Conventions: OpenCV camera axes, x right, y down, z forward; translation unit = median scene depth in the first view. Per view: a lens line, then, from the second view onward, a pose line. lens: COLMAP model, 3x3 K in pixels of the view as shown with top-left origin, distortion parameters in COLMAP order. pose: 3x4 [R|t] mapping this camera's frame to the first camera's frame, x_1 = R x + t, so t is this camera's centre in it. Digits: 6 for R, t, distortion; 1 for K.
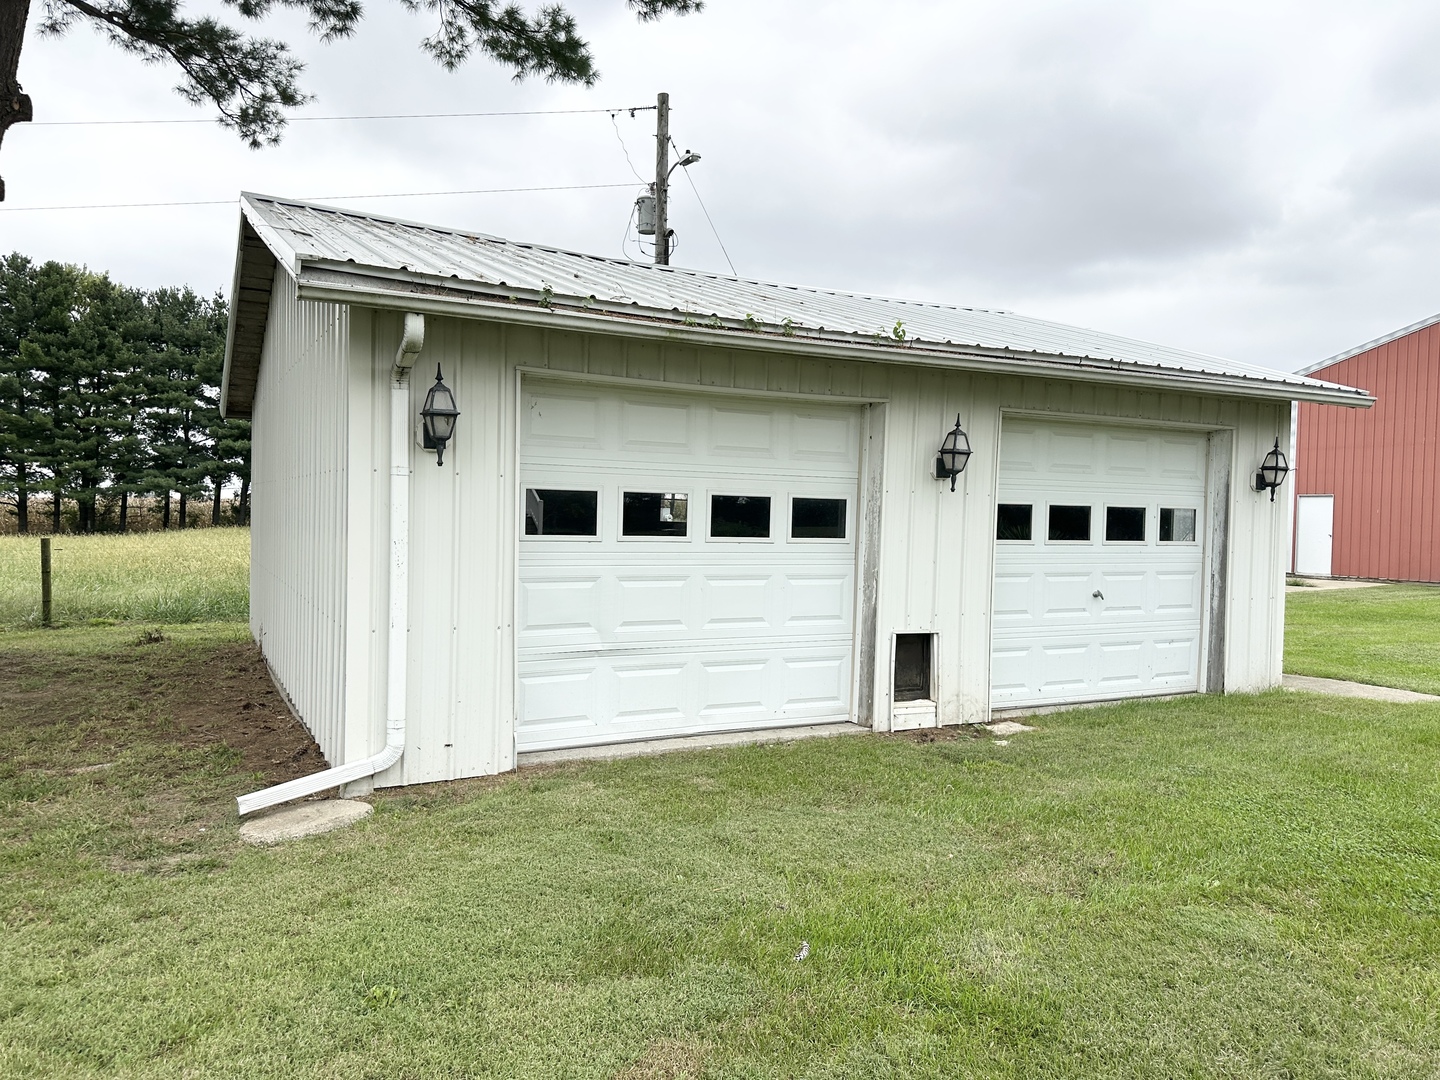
lens RADIAL K [[1065.9, 0, 719.6], [0, 1065.9, 499.7], [0, 0, 1]] dist [-0.001834, -0.001267]
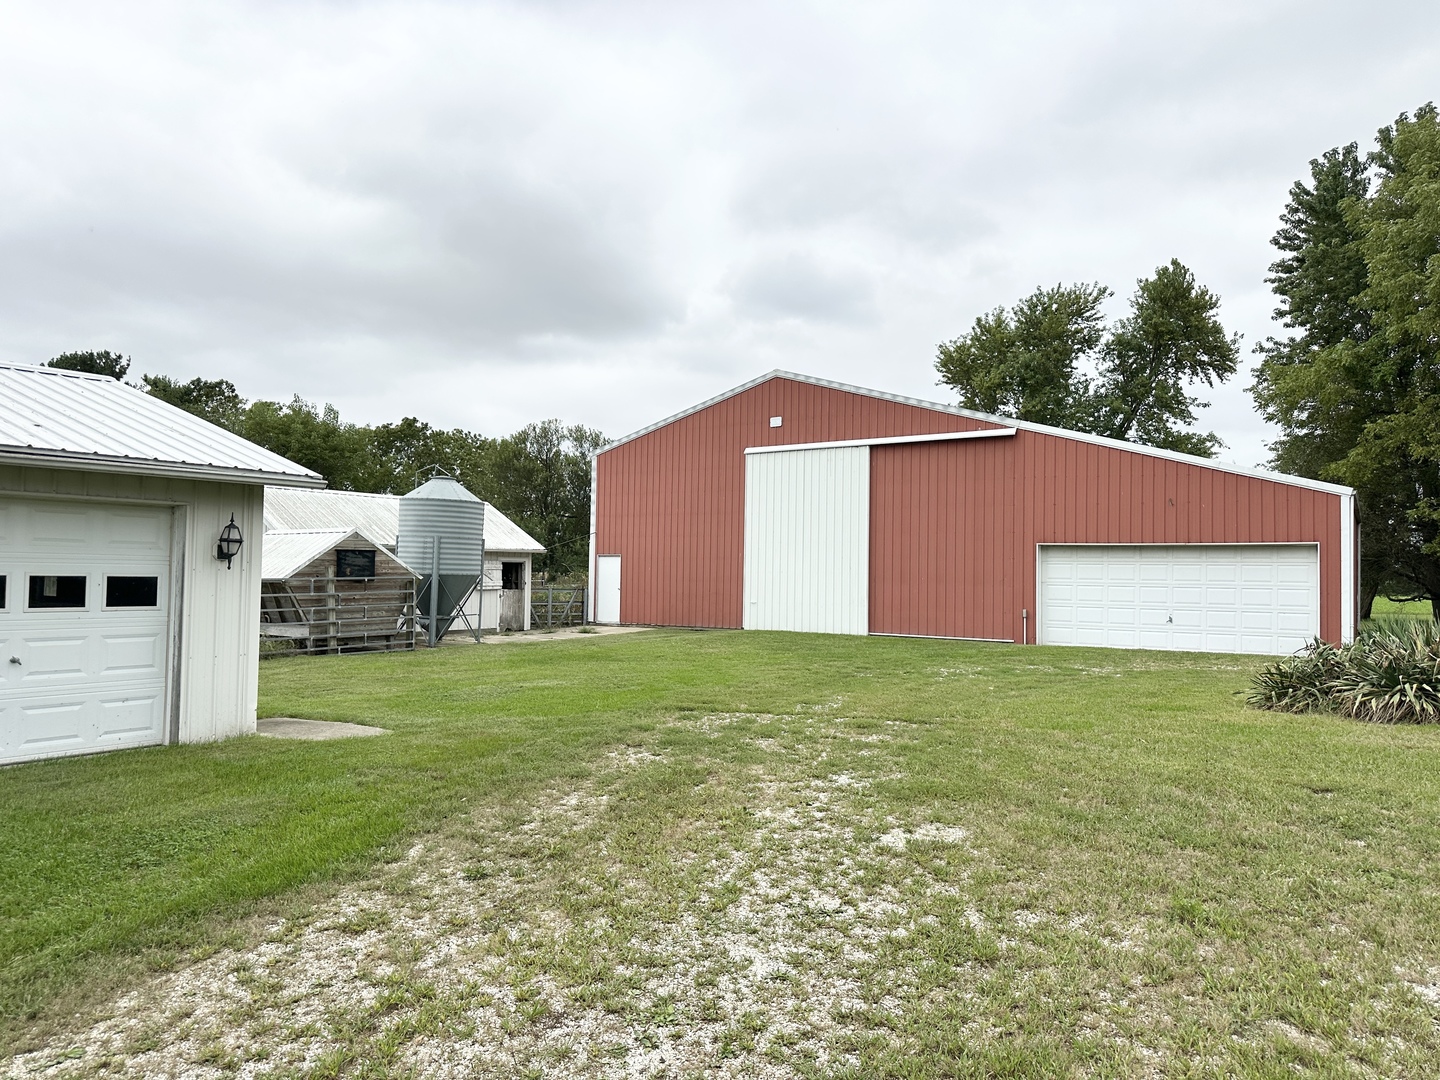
lens RADIAL K [[1030.6, 0, 733.9], [0, 1030.6, 554.6], [0, 0, 1]] dist [0.128374, -0.004125]
pose [[0.882148, -0.004229, 0.470953, 0.145210], [0.005694, 0.999982, -0.001686, -0.002842], [-0.470937, 0.004169, 0.882157, -0.079799]]
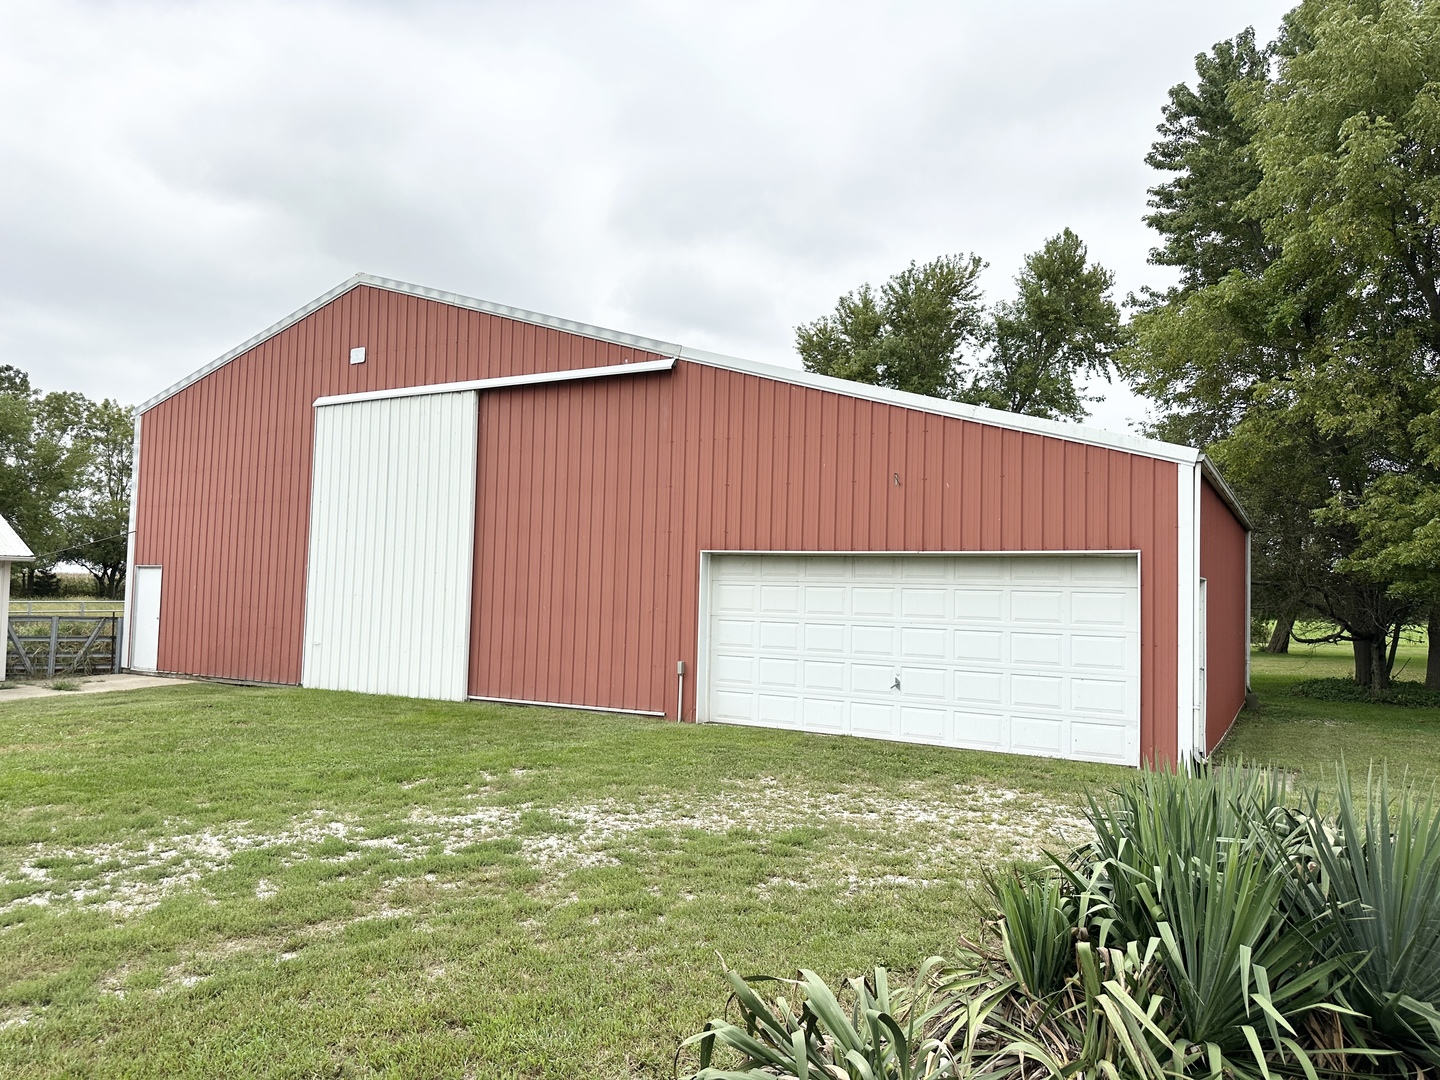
lens RADIAL K [[1004.2, 0, 720.0], [0, 1004.2, 540.0], [0, 0, 1]] dist [0.165079, -0.090366]
pose [[0.873288, 0.022855, 0.486667, 0.566149], [-0.006259, 0.999343, -0.035699, 0.000940], [-0.487164, 0.028130, 0.872858, 0.142665]]
